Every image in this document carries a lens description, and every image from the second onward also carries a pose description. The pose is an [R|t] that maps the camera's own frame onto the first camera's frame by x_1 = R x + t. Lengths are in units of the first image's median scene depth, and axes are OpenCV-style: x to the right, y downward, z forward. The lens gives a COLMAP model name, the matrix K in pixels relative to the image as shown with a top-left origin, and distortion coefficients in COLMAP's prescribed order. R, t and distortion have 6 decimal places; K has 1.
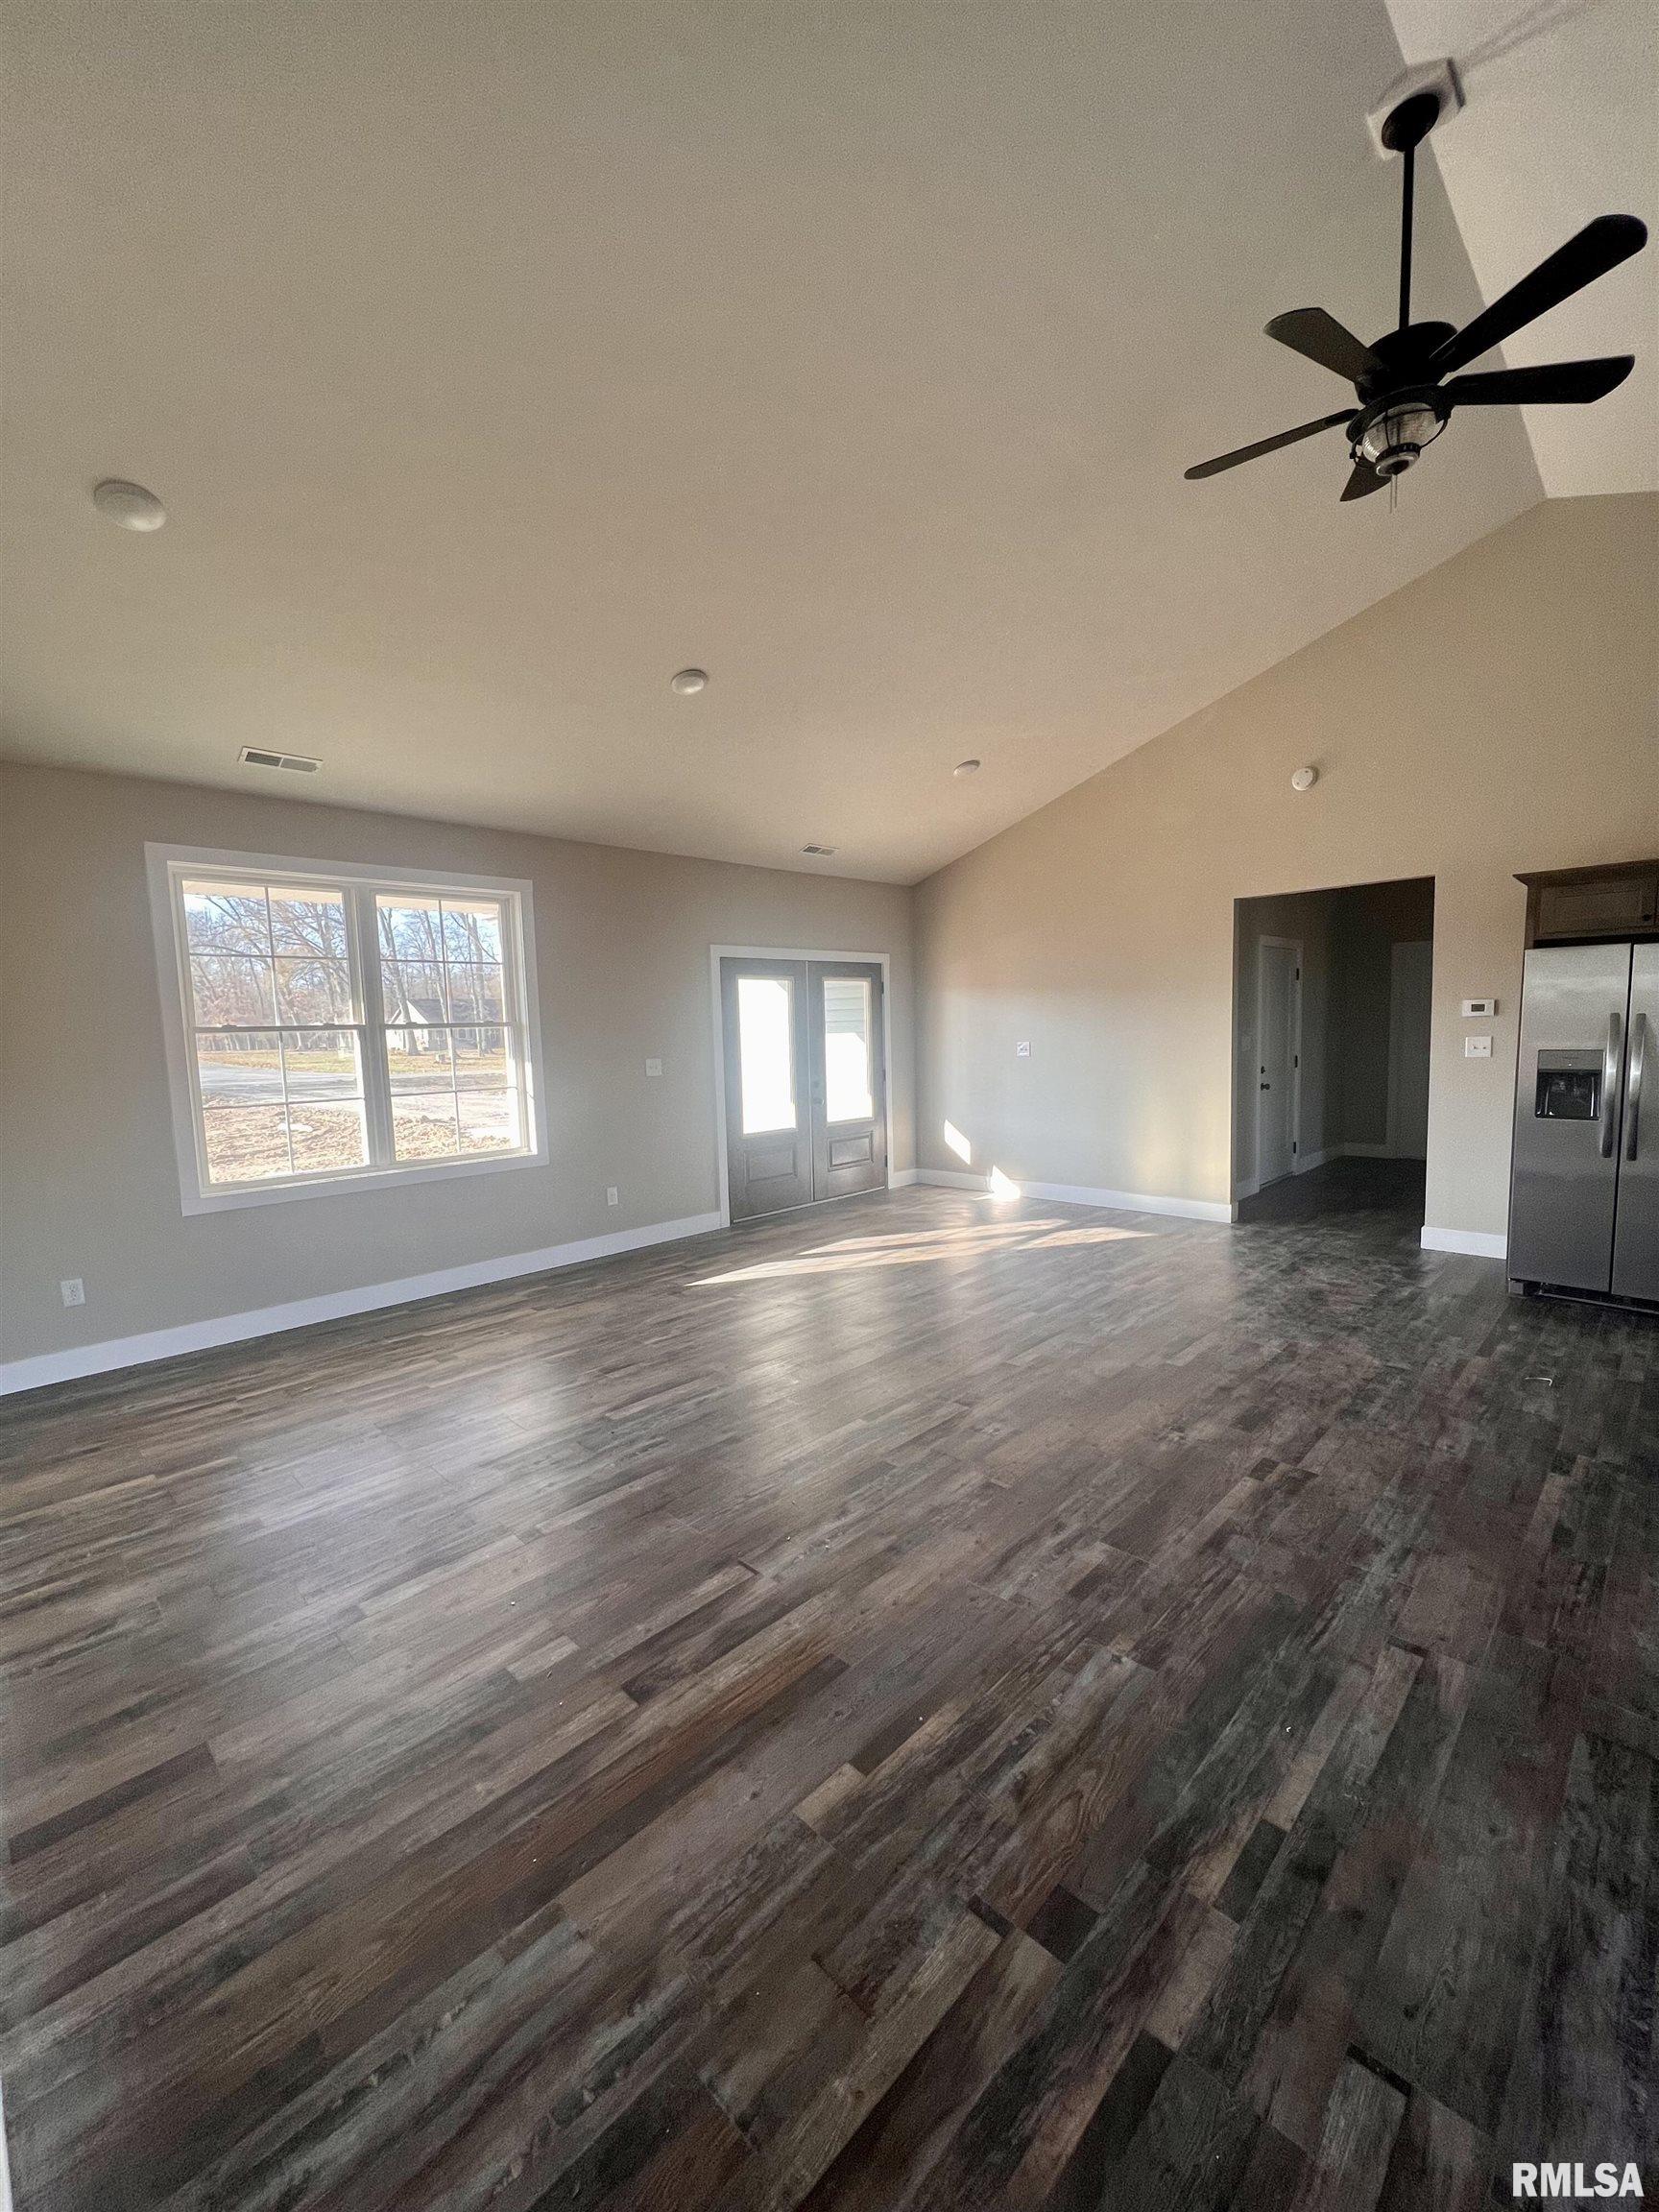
lens RADIAL K [[885.5, 0, 821.7], [0, 885.5, 1113.1], [0, 0, 1]] dist [-0.001440, 0.000648]
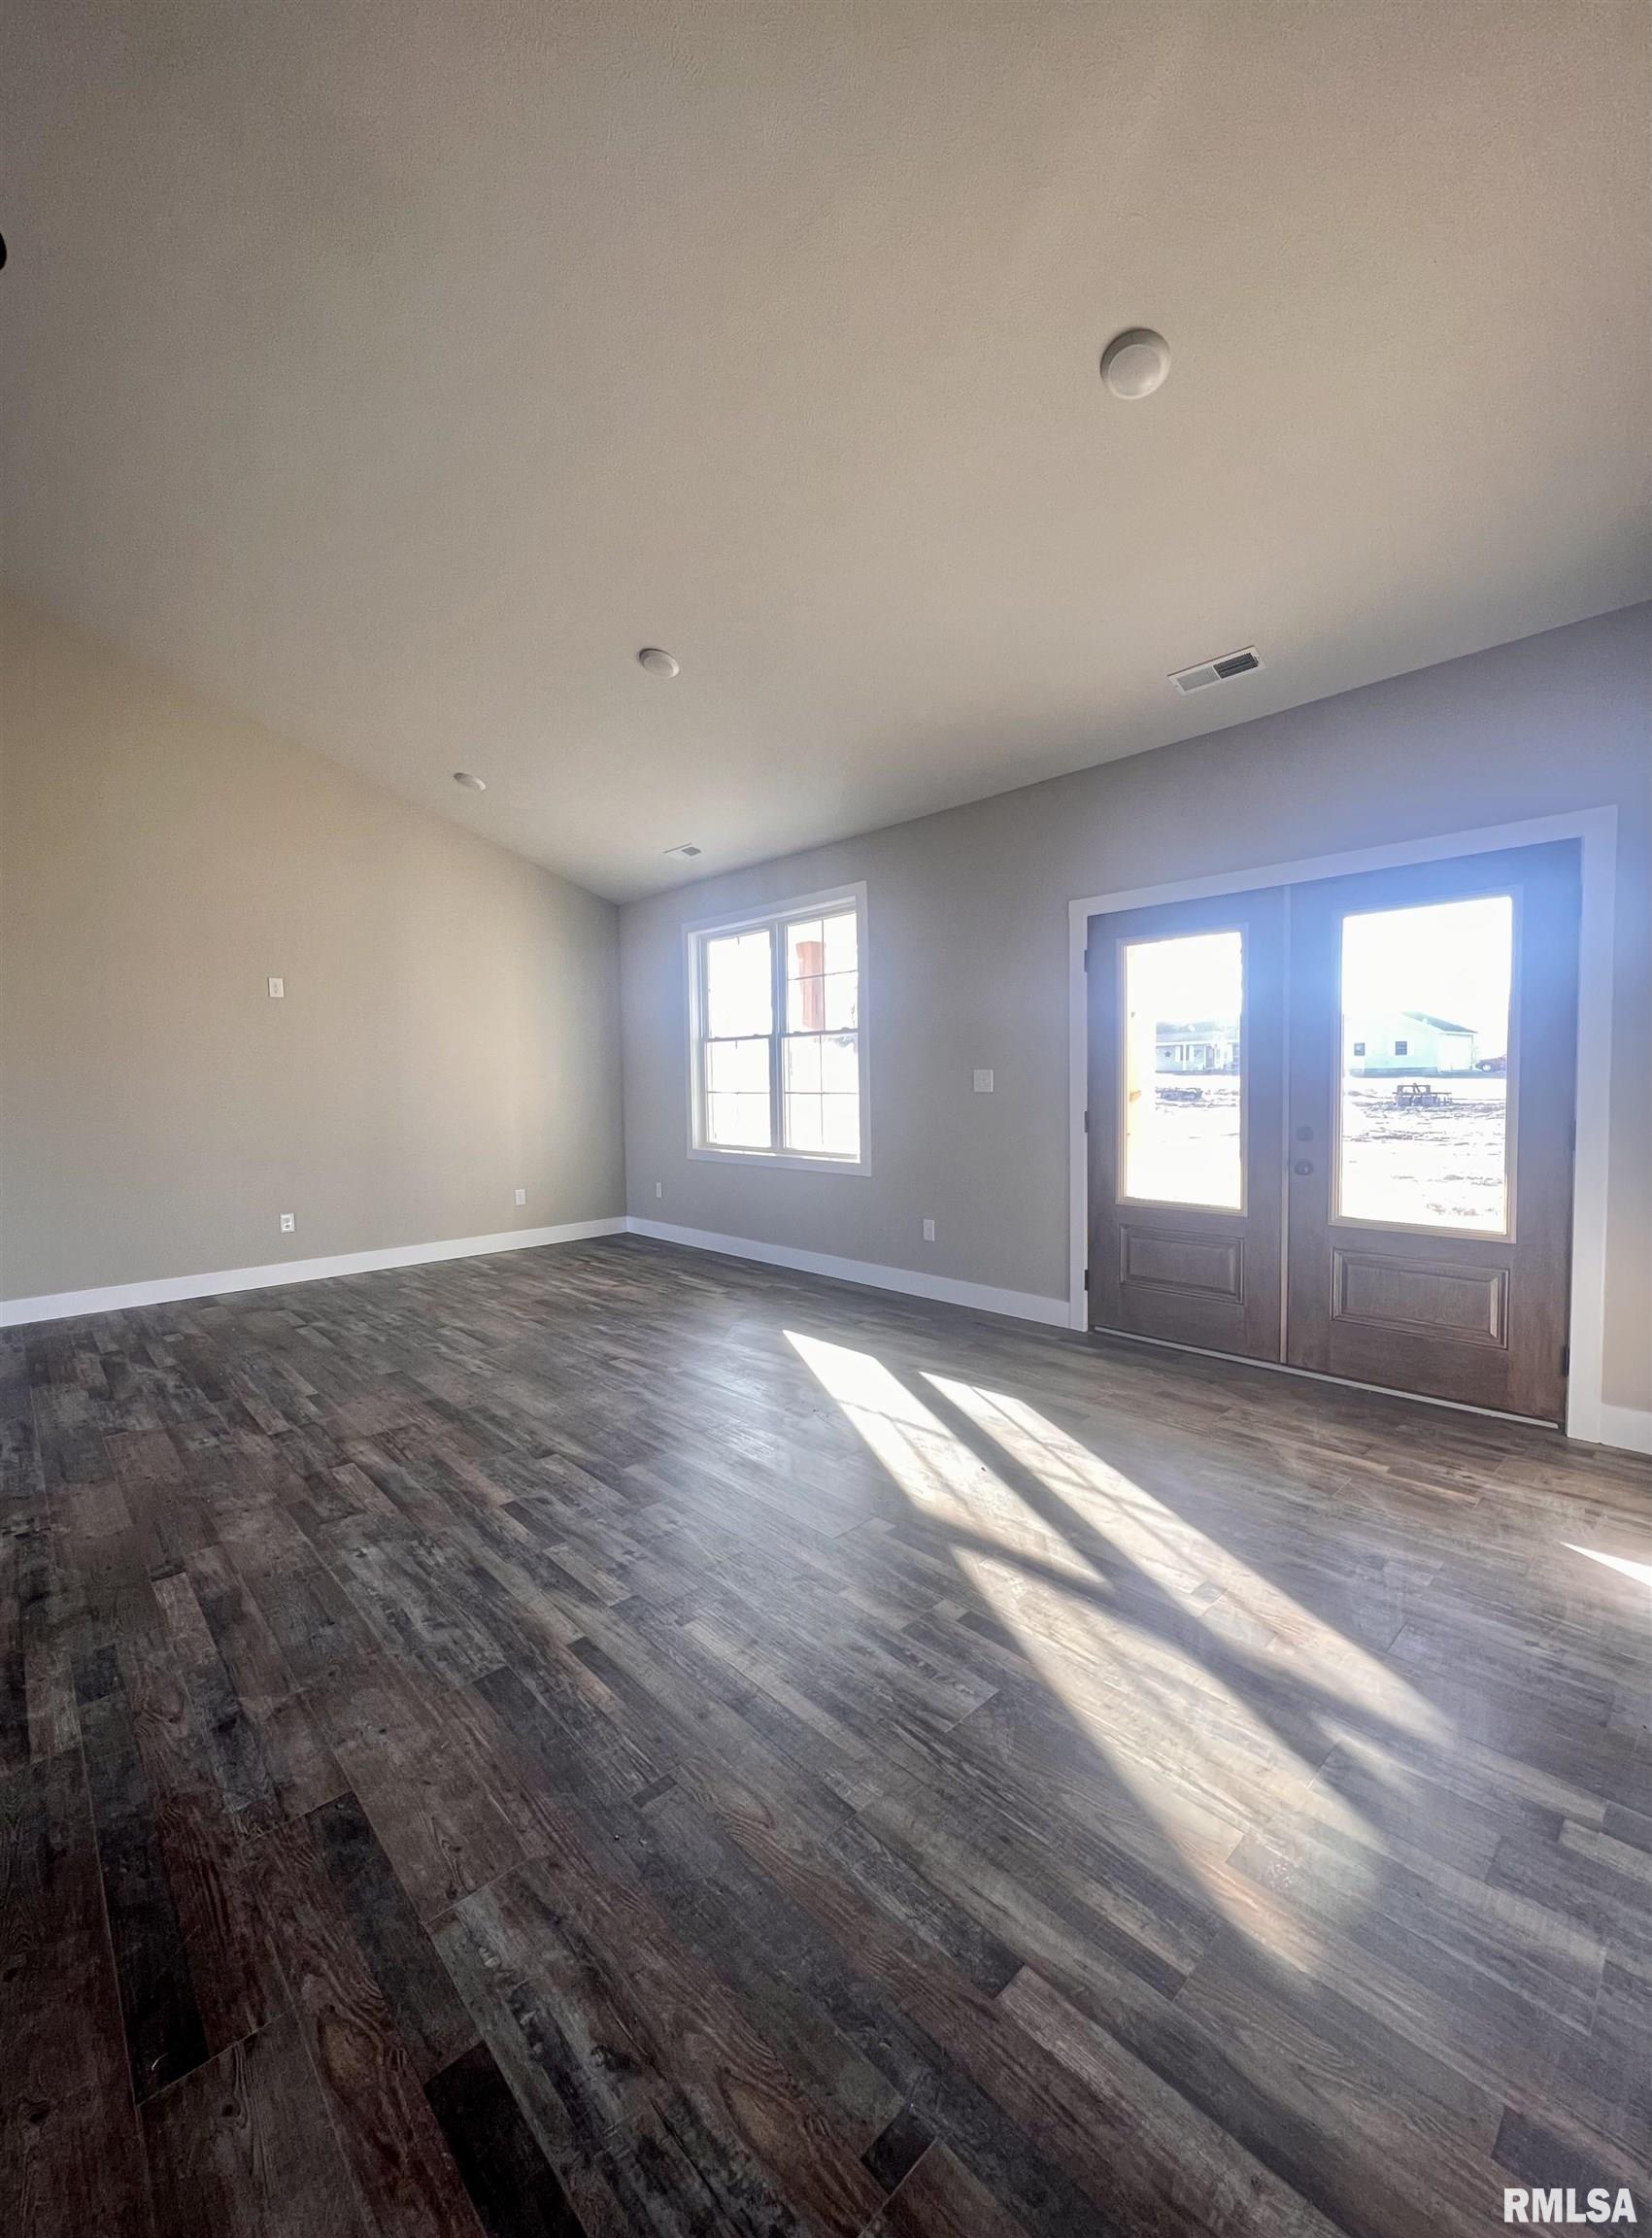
lens RADIAL K [[895.8, 0, 809.8], [0, 895.8, 1121.5], [0, 0, 1]] dist [-0.001440, 0.000648]
pose [[-0.041085, 0.080337, -0.995921, 0.838581], [-0.081548, 0.993167, 0.083479, -0.097944], [0.995822, 0.084645, -0.034253, 1.244582]]
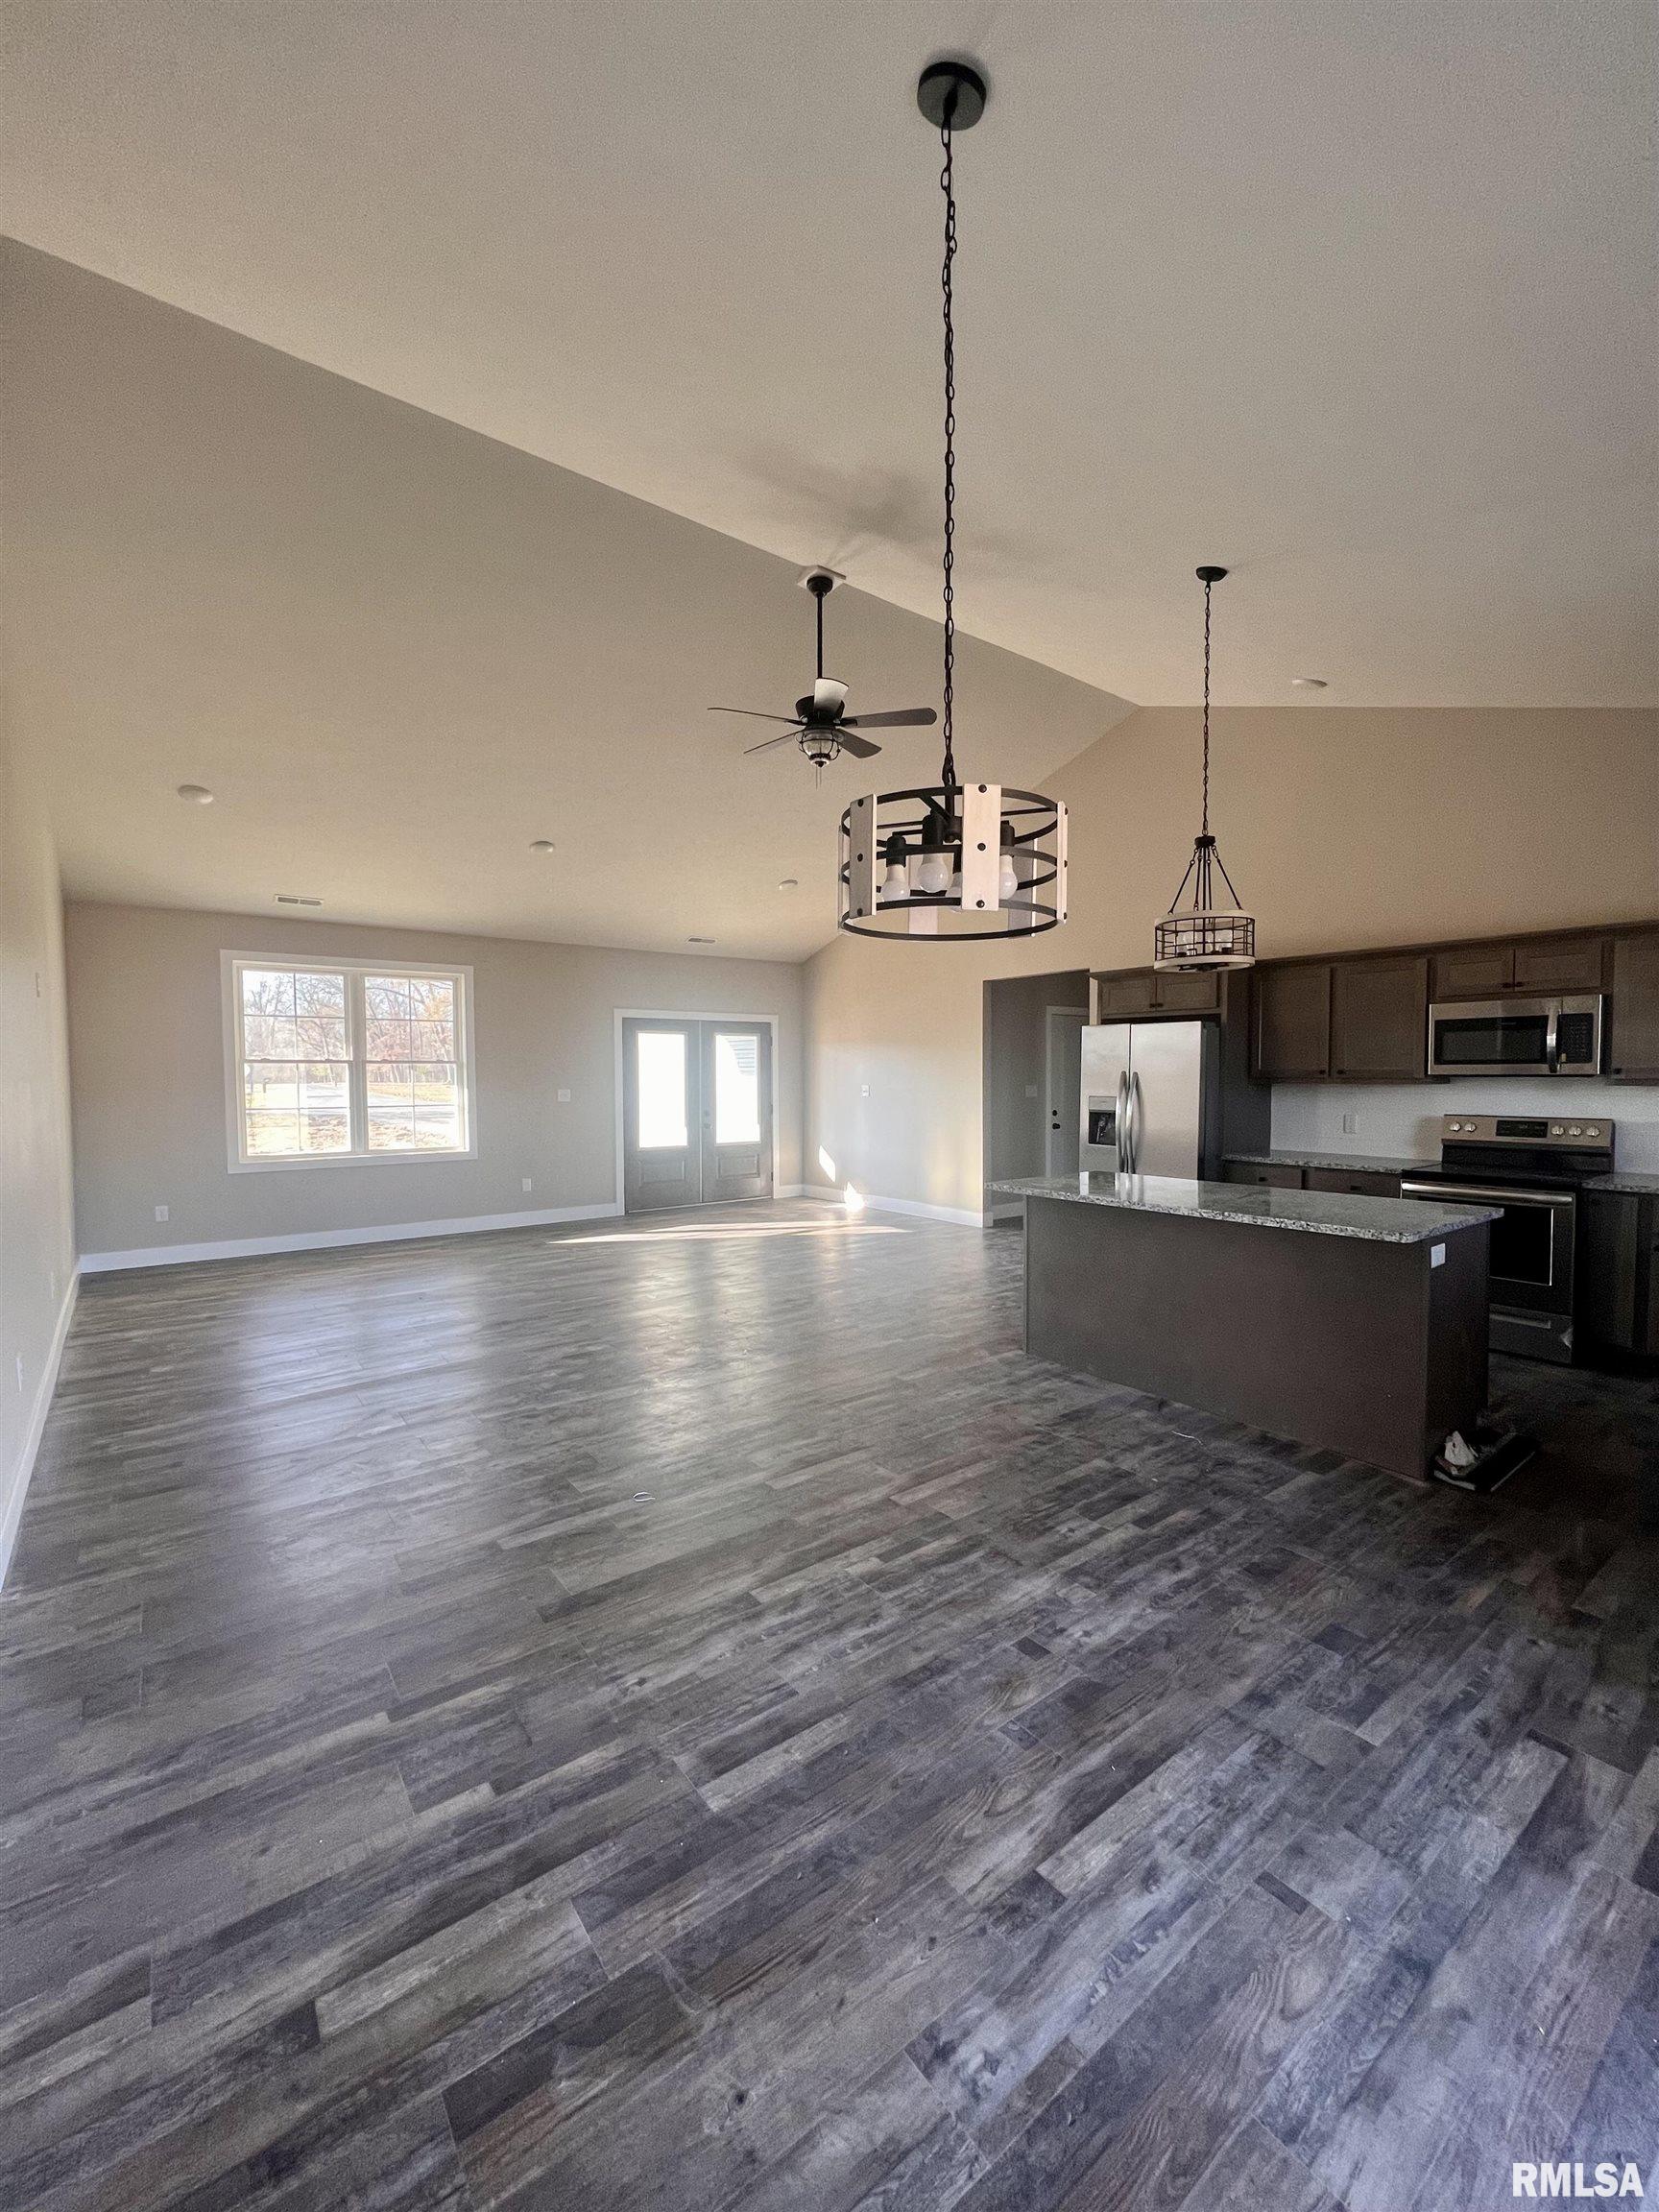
lens RADIAL K [[885.5, 0, 821.4], [0, 885.5, 1110.1], [0, 0, 1]] dist [-0.001440, 0.000648]
pose [[0.989432, 0.029713, -0.141921, 0.585962], [-0.037584, 0.997881, -0.053104, 0.043665], [0.140042, 0.057876, 0.988453, -0.466049]]
